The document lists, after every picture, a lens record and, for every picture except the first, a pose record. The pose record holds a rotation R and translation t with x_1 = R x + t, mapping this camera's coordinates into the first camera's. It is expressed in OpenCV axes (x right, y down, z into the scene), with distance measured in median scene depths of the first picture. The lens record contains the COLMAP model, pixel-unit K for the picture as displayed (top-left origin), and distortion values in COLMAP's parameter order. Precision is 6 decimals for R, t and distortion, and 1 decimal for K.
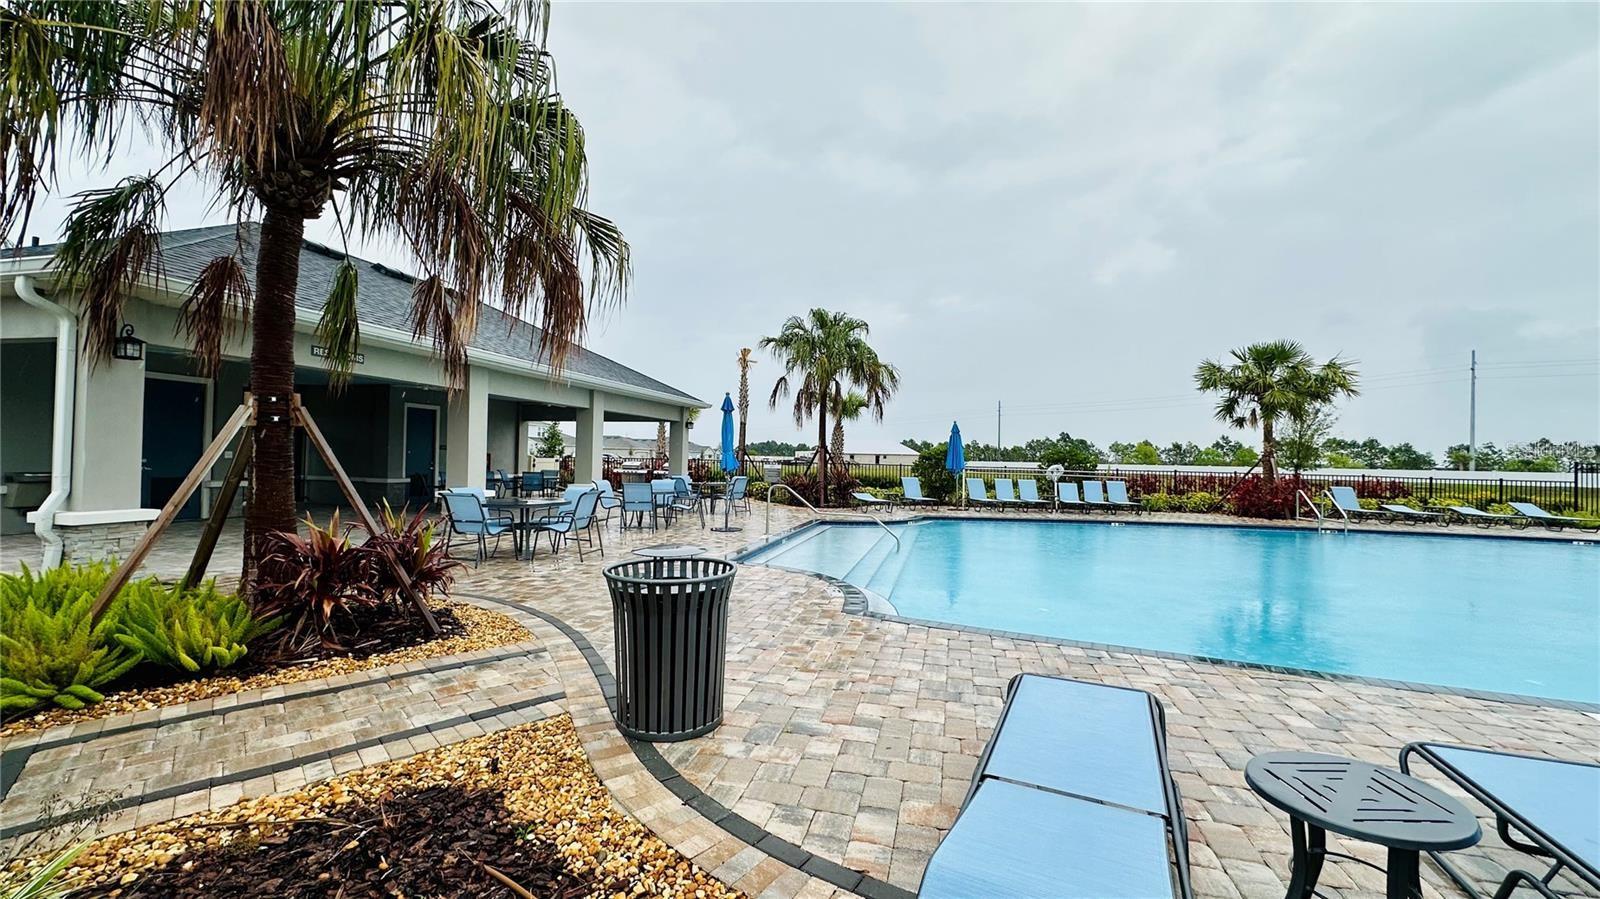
lens RADIAL K [[647.0, 0, 798.3], [0, 647.0, 450.7], [0, 0, 1]] dist [-0.006341, -0.001244]
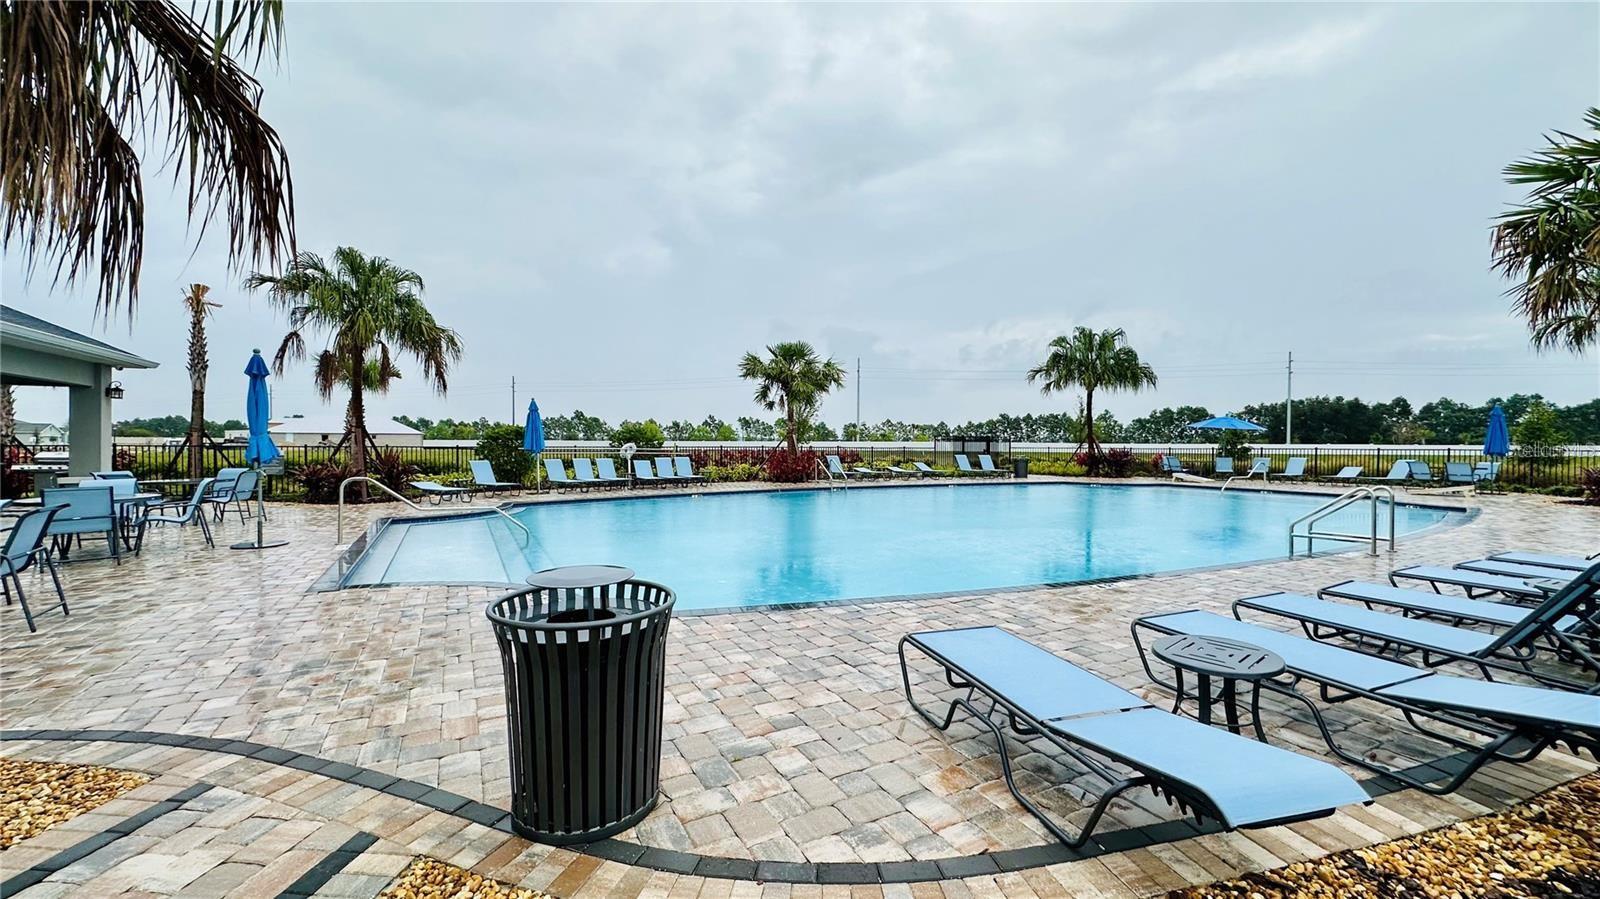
lens RADIAL K [[647.0, 0, 798.6], [0, 647.0, 445.8], [0, 0, 1]] dist [-0.006341, -0.001244]
pose [[0.733294, -0.021674, 0.679566, -0.106956], [0.003311, 0.999594, 0.028308, -0.002126], [-0.679904, -0.018507, 0.733068, 0.063203]]
